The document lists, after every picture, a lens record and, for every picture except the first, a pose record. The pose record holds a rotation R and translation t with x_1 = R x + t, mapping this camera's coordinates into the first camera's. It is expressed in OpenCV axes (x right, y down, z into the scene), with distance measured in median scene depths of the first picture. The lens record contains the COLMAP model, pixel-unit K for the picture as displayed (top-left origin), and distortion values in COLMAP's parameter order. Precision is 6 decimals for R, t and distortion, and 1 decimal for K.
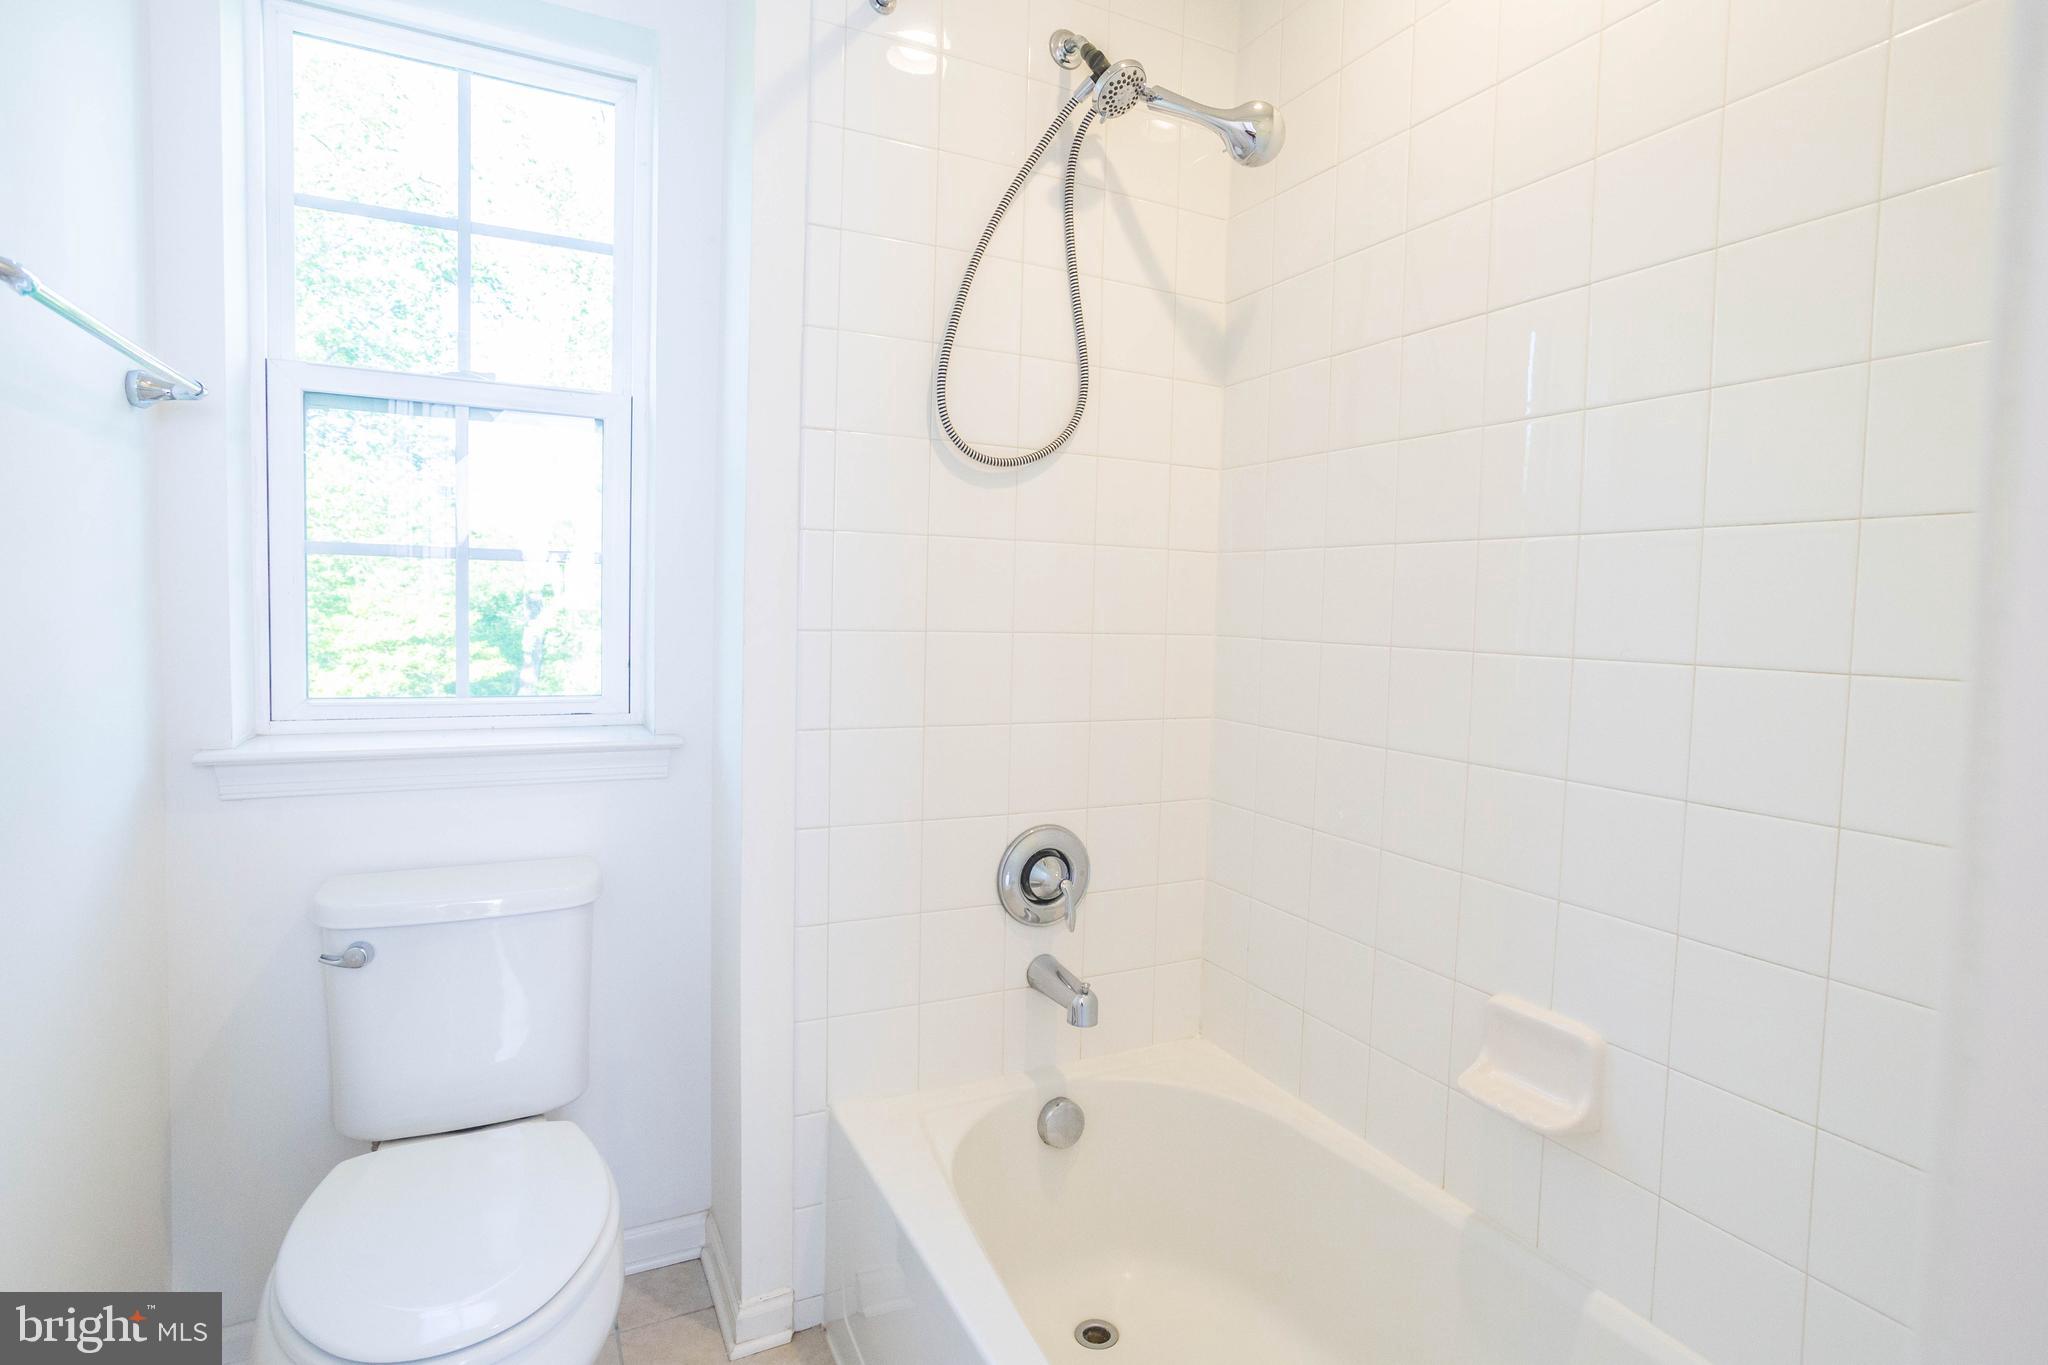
lens RADIAL K [[1020.9, 0, 1002.4], [0, 1020.9, 670.0], [0, 0, 1]] dist [-0.056493, 0.034064]
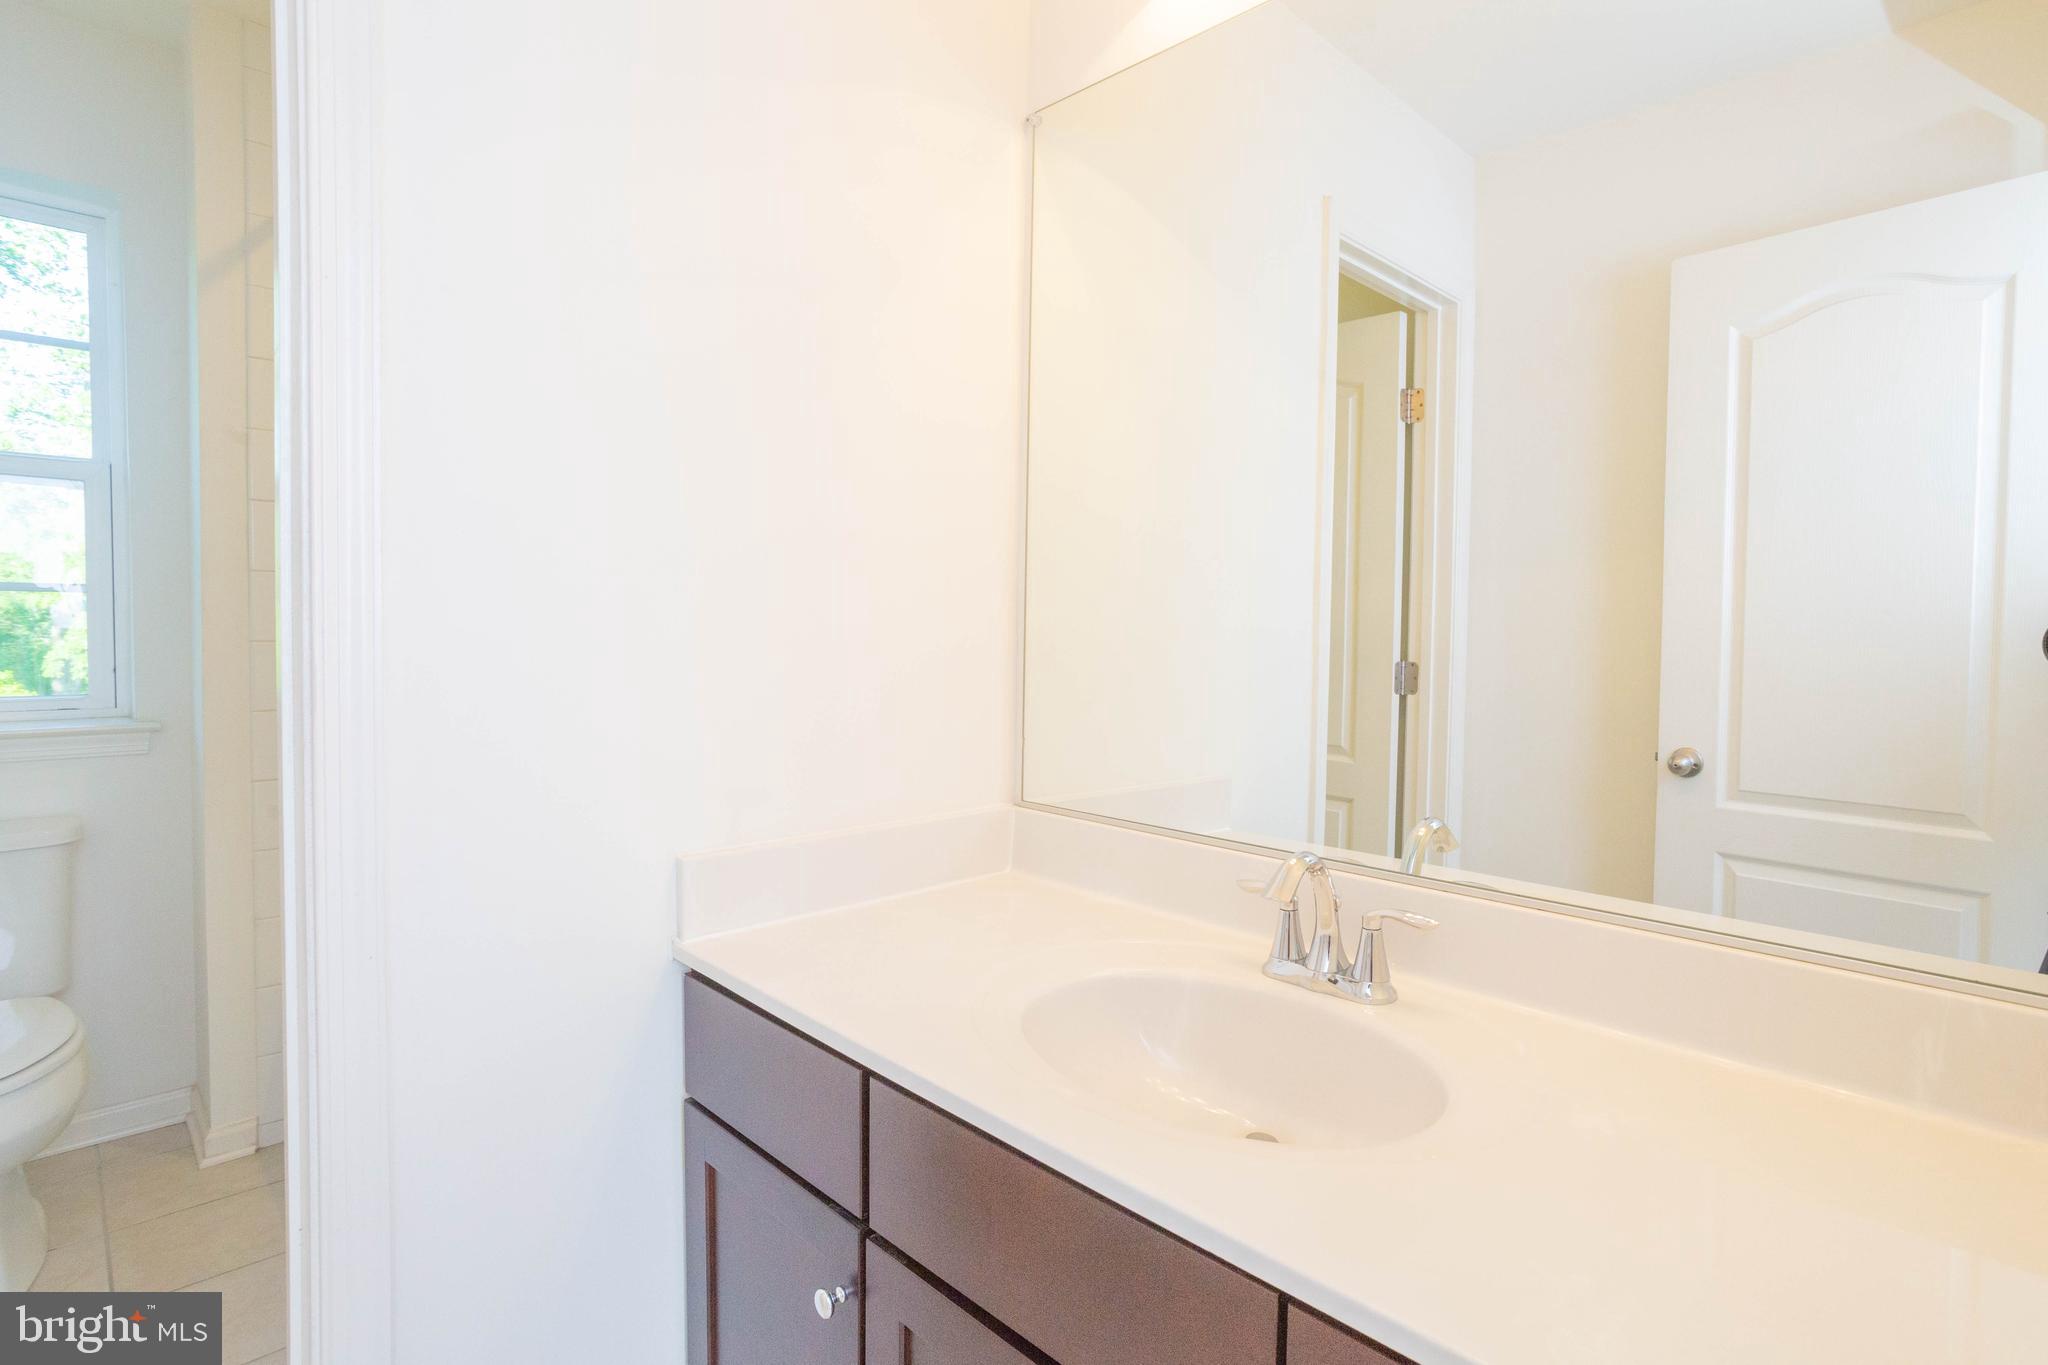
lens RADIAL K [[1020.9, 0, 1002.4], [0, 1020.9, 670.0], [0, 0, 1]] dist [-0.056493, 0.034064]
pose [[0.950335, -0.023128, 0.310369, 0.346349], [0.026277, 0.999637, -0.005969, 0.035149], [-0.310119, 0.013828, 0.950597, -0.619730]]
